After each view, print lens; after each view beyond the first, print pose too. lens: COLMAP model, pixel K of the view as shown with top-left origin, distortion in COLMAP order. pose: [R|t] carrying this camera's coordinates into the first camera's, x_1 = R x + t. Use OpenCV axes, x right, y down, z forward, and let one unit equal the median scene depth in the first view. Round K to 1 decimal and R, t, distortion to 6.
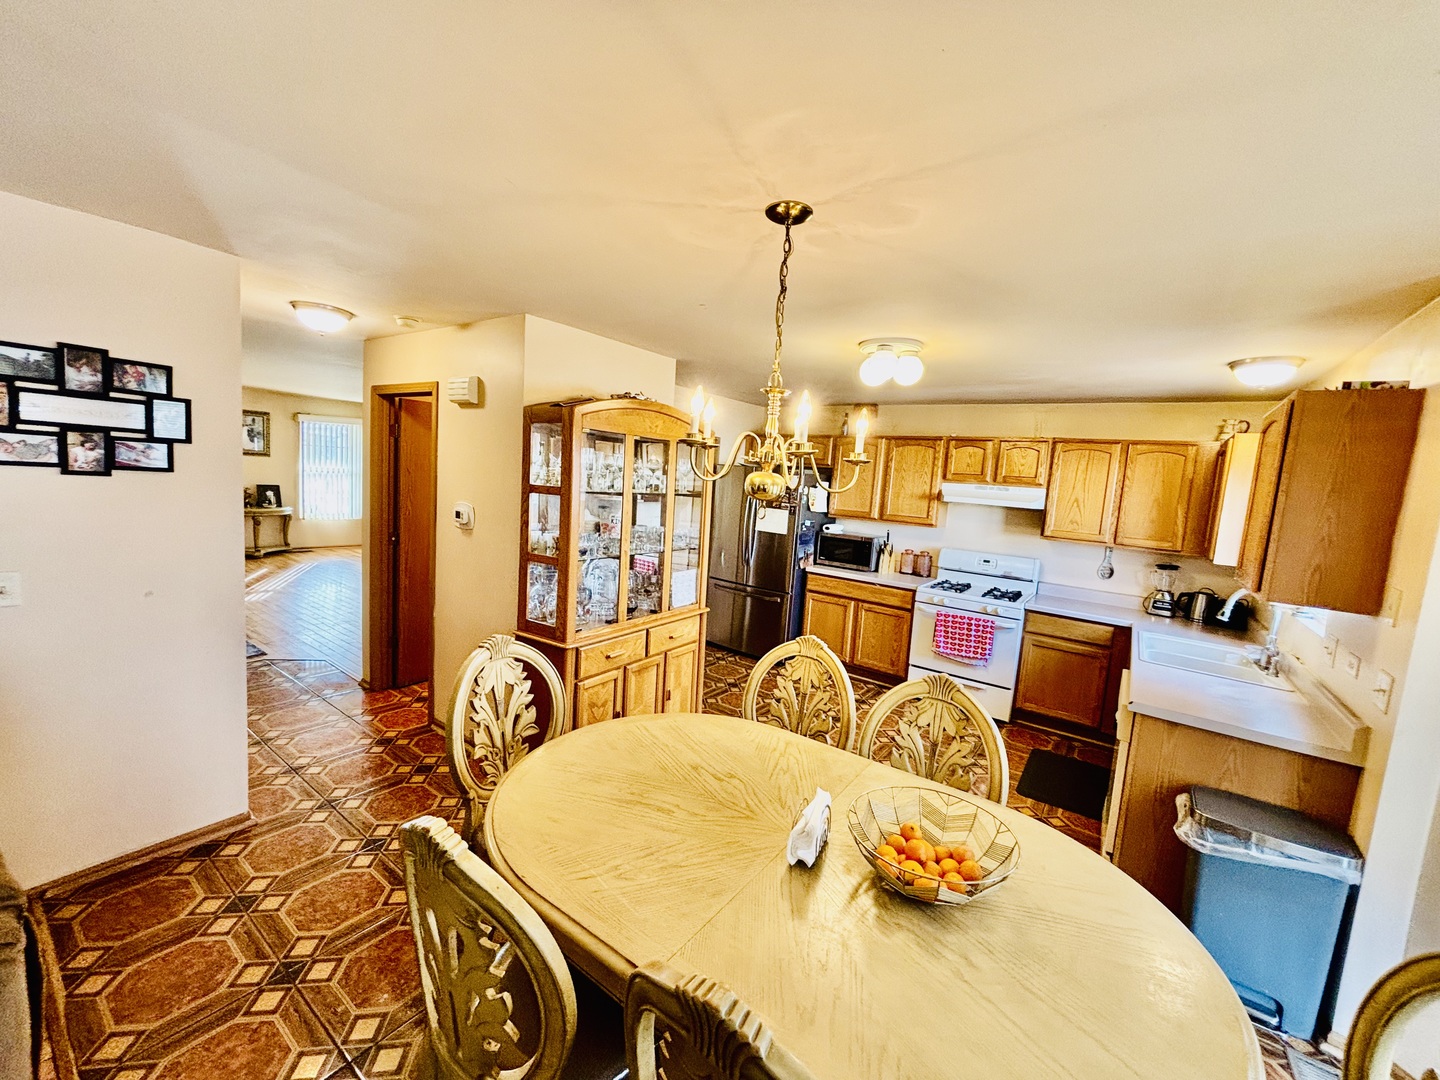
lens RADIAL K [[581.2, 0, 720.0], [0, 581.2, 540.0], [0, 0, 1]] dist [-0.002122, -0.000530]
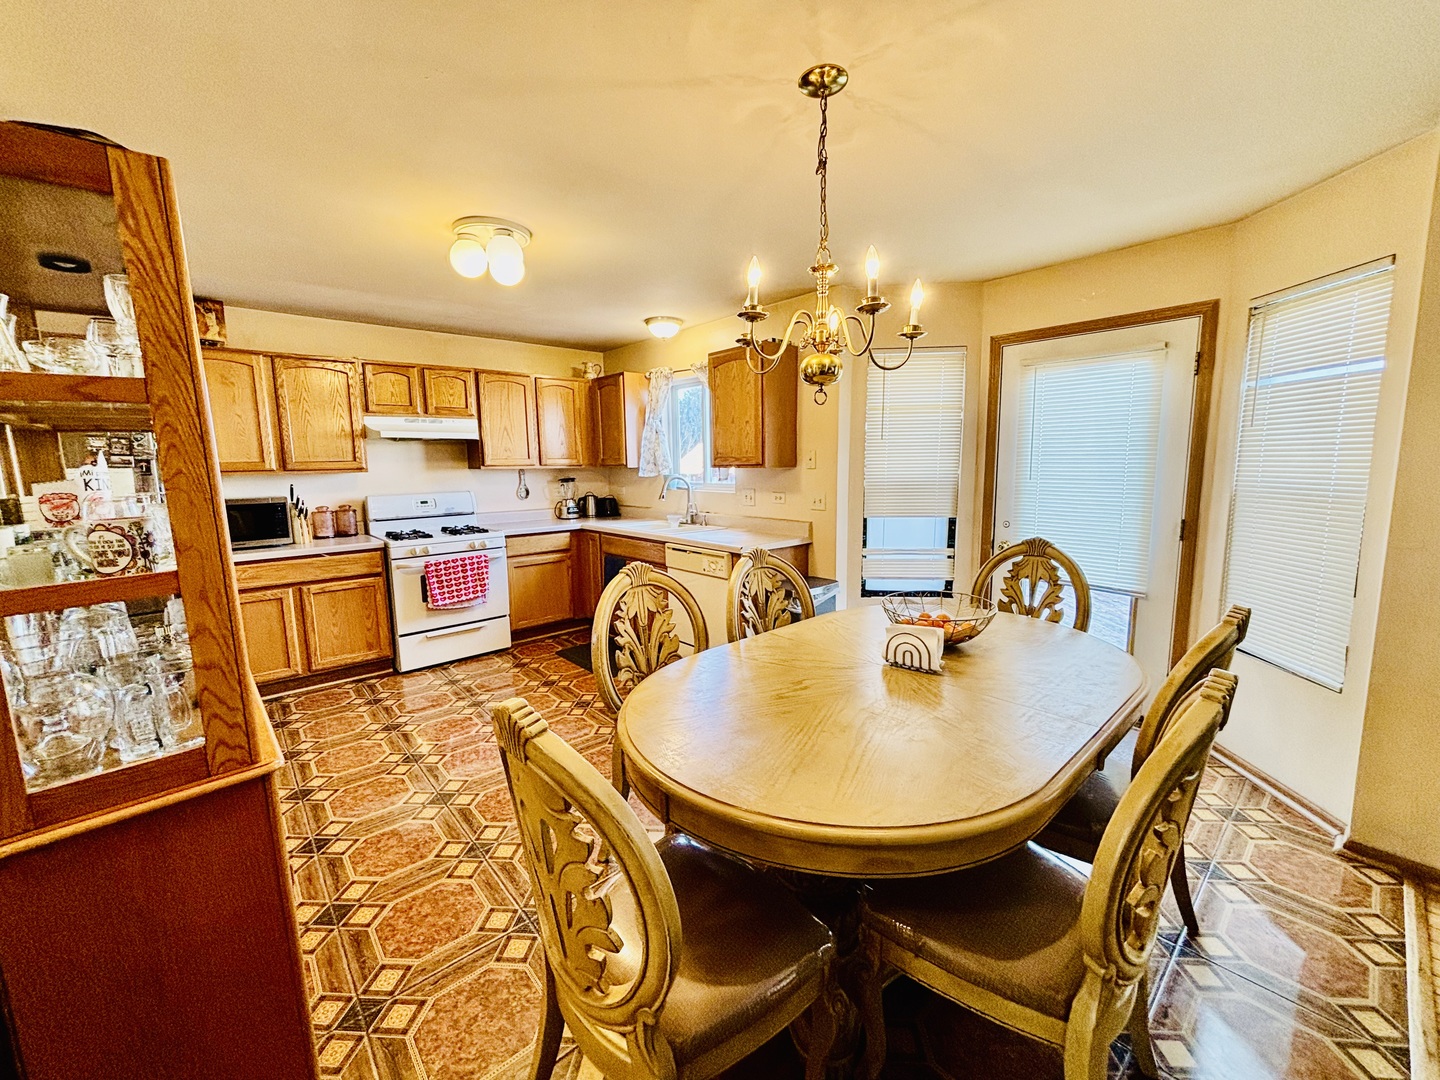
lens RADIAL K [[581.2, 0, 723.6], [0, 581.2, 540.0], [0, 0, 1]] dist [-0.003424, -0.000289]
pose [[0.213829, -0.206615, 0.954771, -0.376544], [0.139683, 0.973800, 0.179450, -0.004663], [-0.966833, 0.094994, 0.237087, 0.375816]]
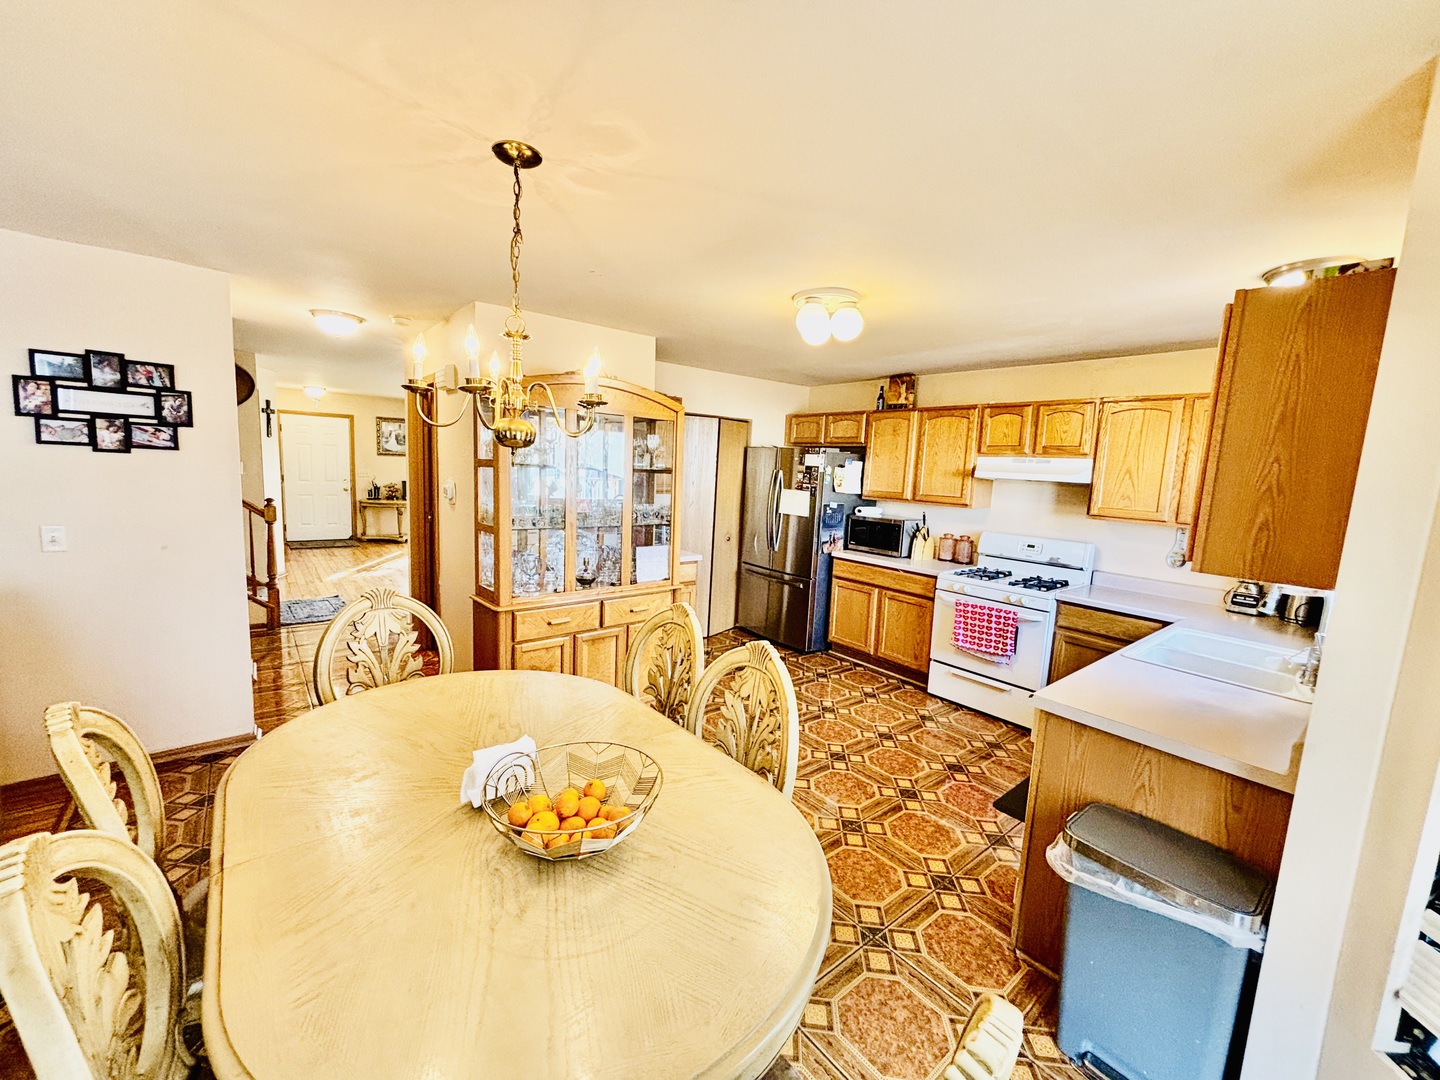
lens RADIAL K [[581.2, 0, 723.6], [0, 581.2, 540.0], [0, 0, 1]] dist [-0.003424, -0.000289]
pose [[0.966426, 0.008107, -0.256816, 0.271580], [-0.008115, 0.999967, 0.001026, 0.034624], [0.256816, 0.001092, 0.966460, 0.051526]]
